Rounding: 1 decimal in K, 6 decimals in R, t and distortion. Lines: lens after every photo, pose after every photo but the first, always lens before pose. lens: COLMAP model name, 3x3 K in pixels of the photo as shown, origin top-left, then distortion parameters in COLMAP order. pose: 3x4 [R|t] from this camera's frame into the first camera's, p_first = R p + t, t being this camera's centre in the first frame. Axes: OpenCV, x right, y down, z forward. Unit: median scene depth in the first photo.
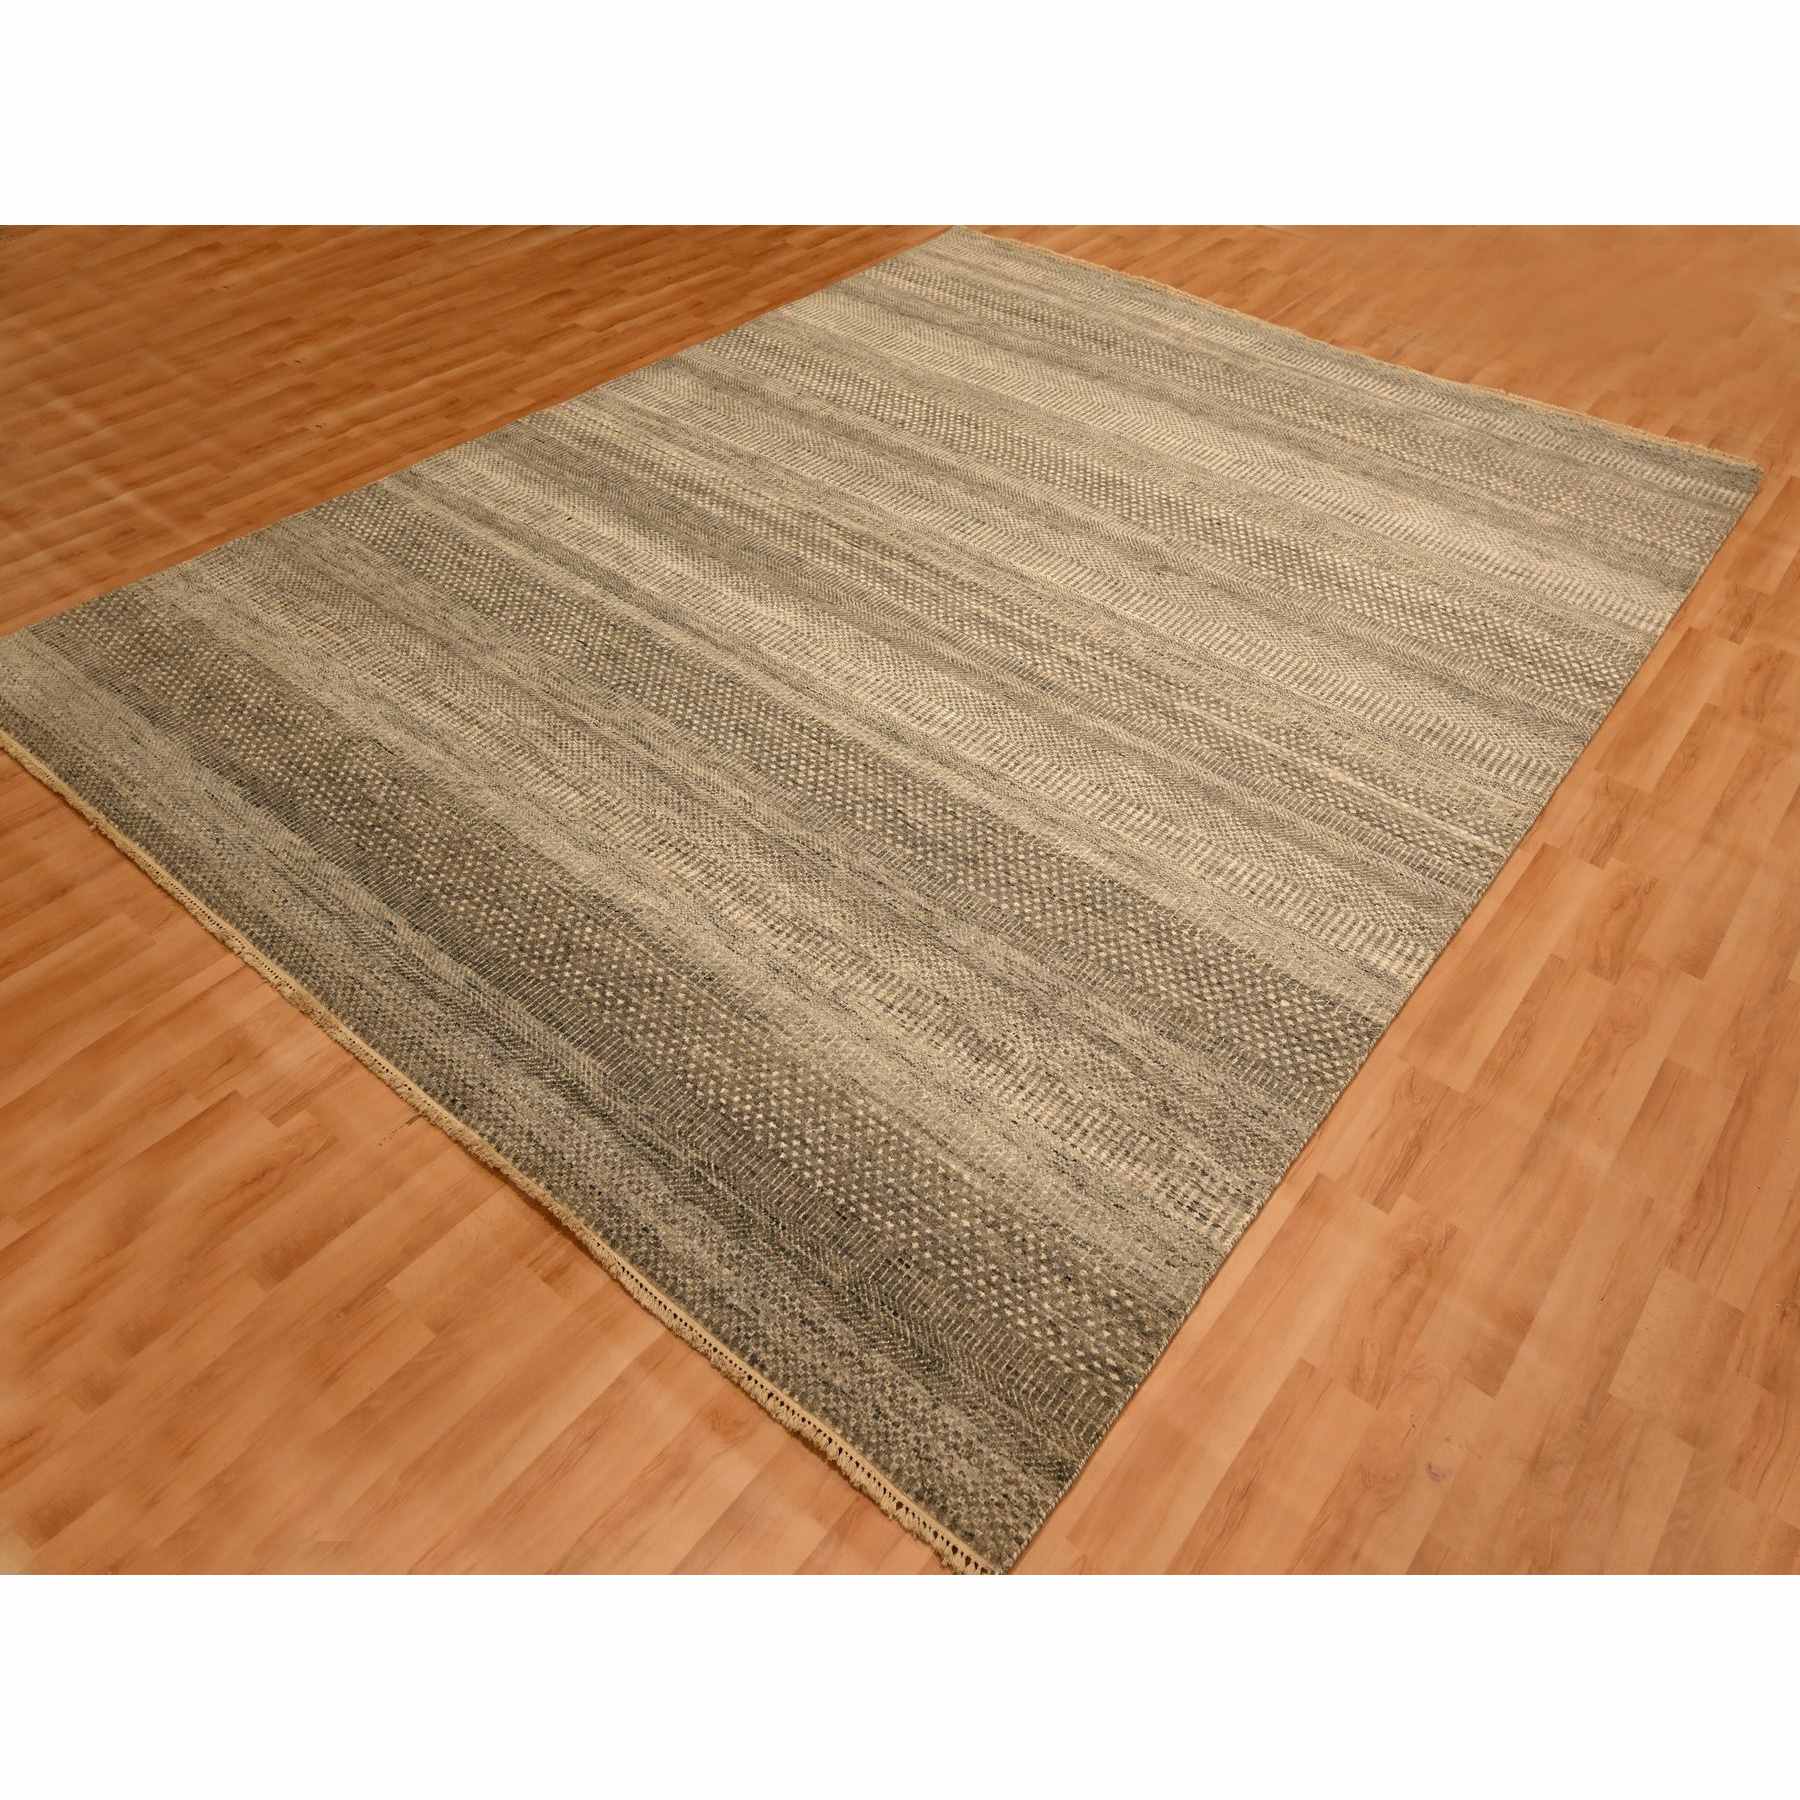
lens RADIAL K [[1290.3, 0, 900.0], [0, 1290.3, 900.0], [0, 0, 1]] dist [-0.001980, -0.000315]
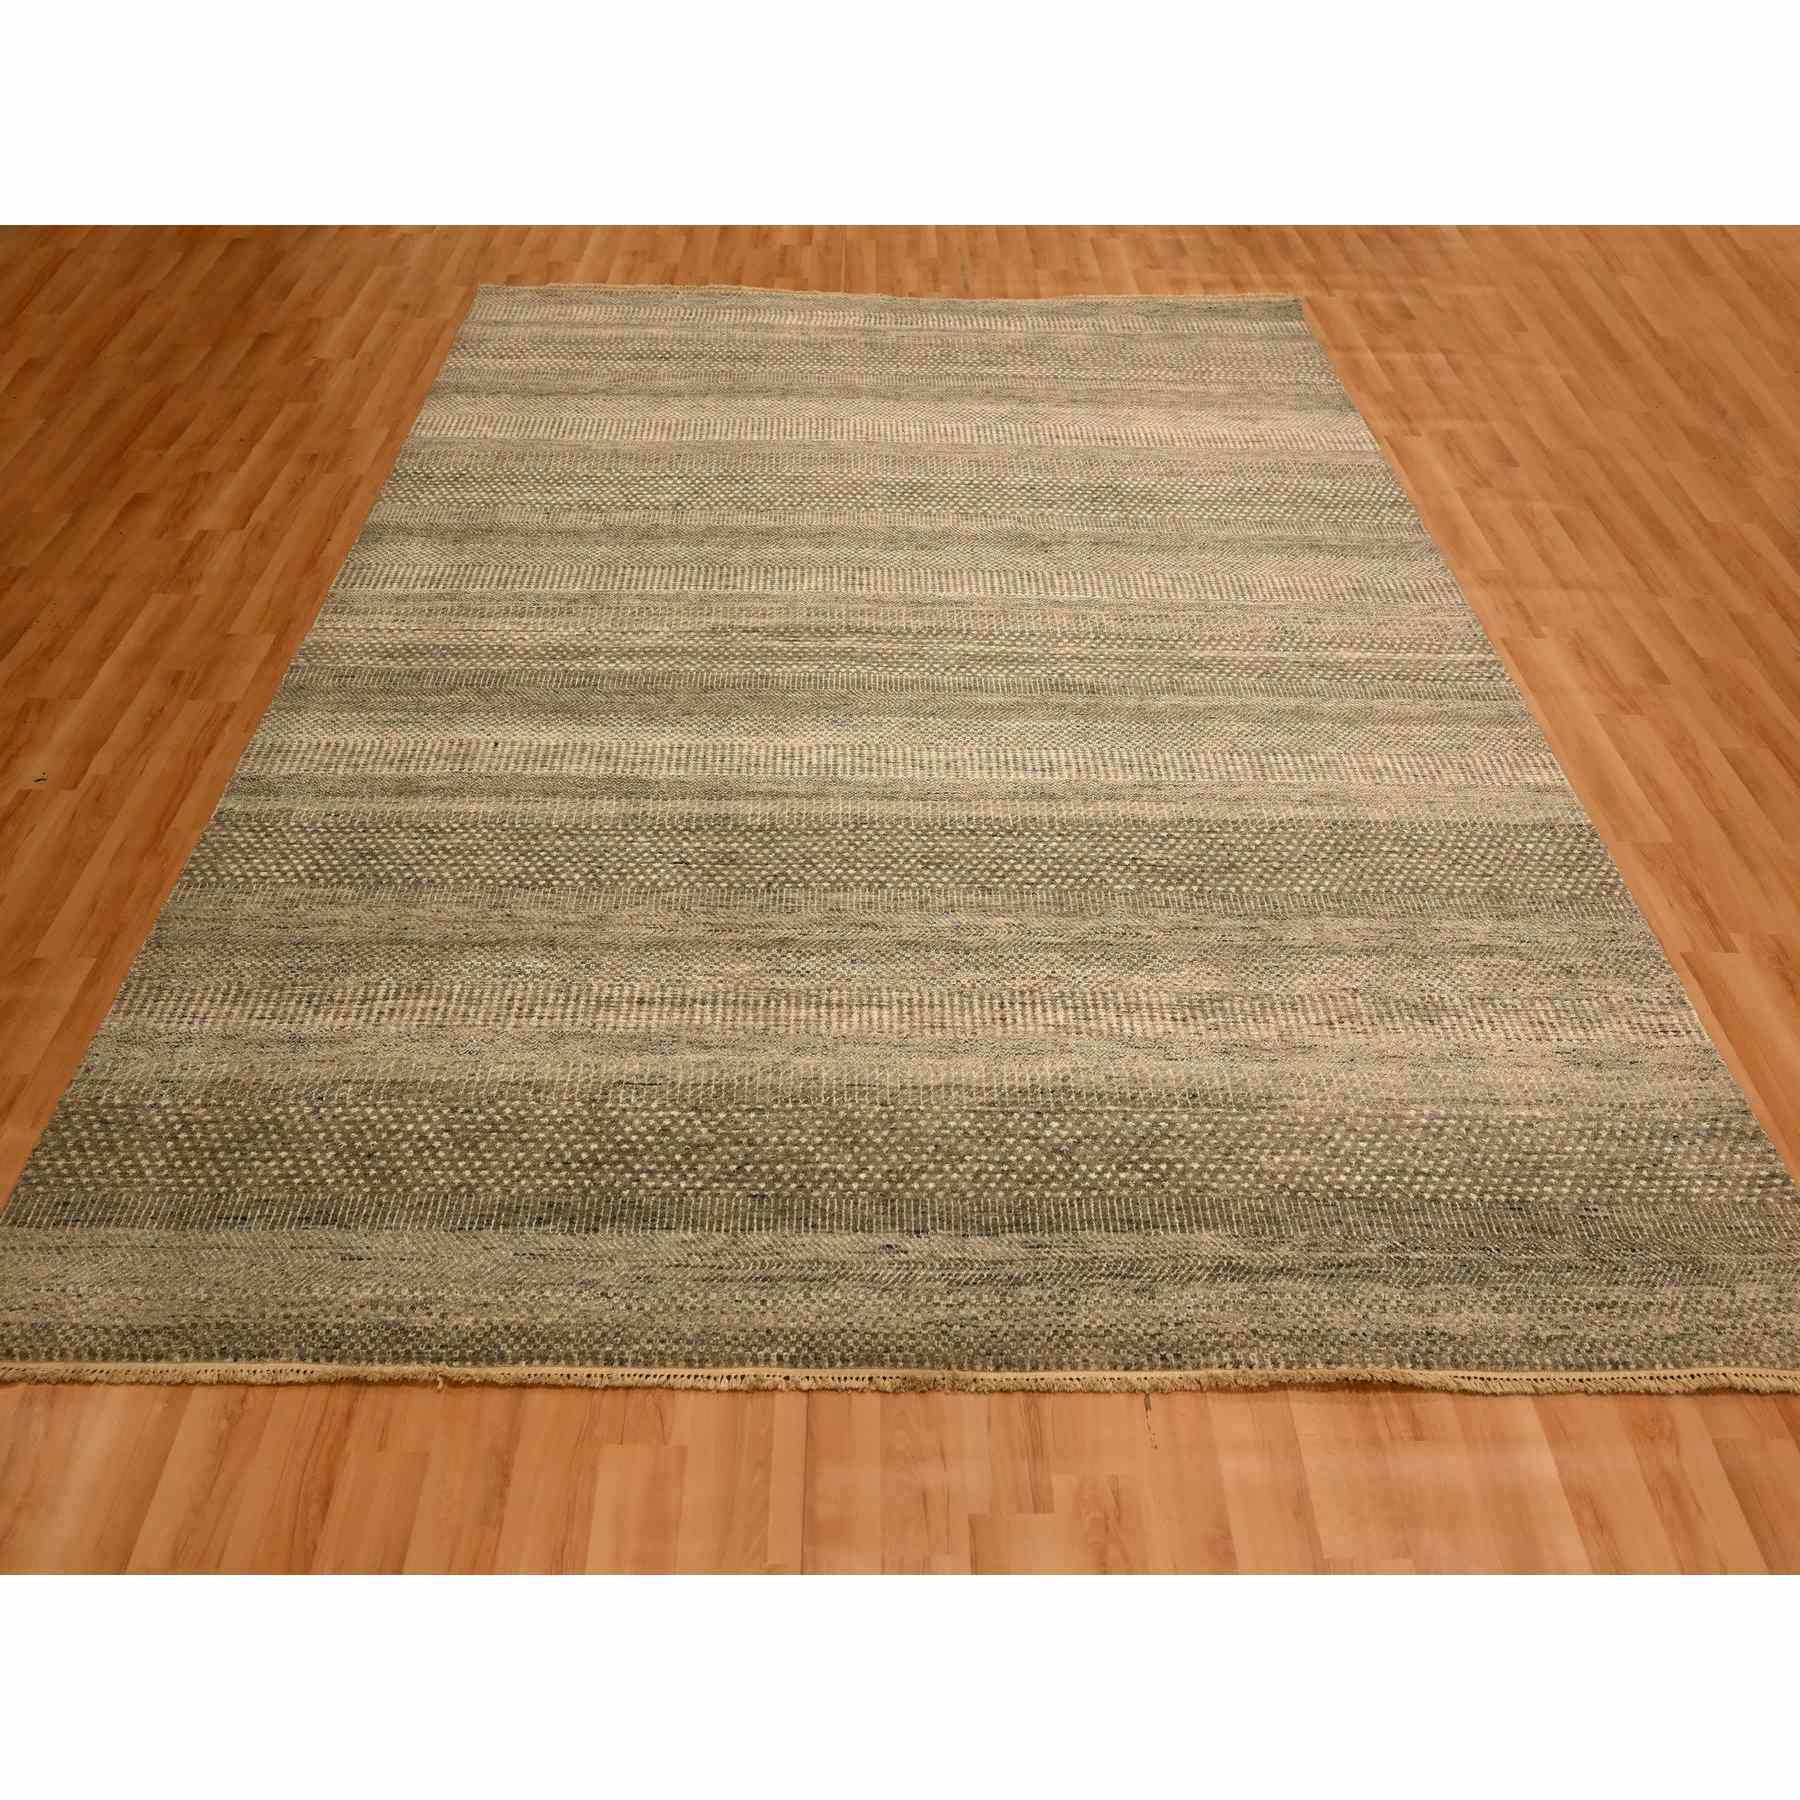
lens RADIAL K [[1290.3, 0, 900.0], [0, 1290.3, 900.0], [0, 0, 1]] dist [-0.001980, -0.000315]
pose [[0.771441, -0.468618, 0.430437, -0.497809], [0.456752, 0.878801, 0.138152, -0.223862], [-0.443009, 0.090027, 0.891986, 0.184380]]
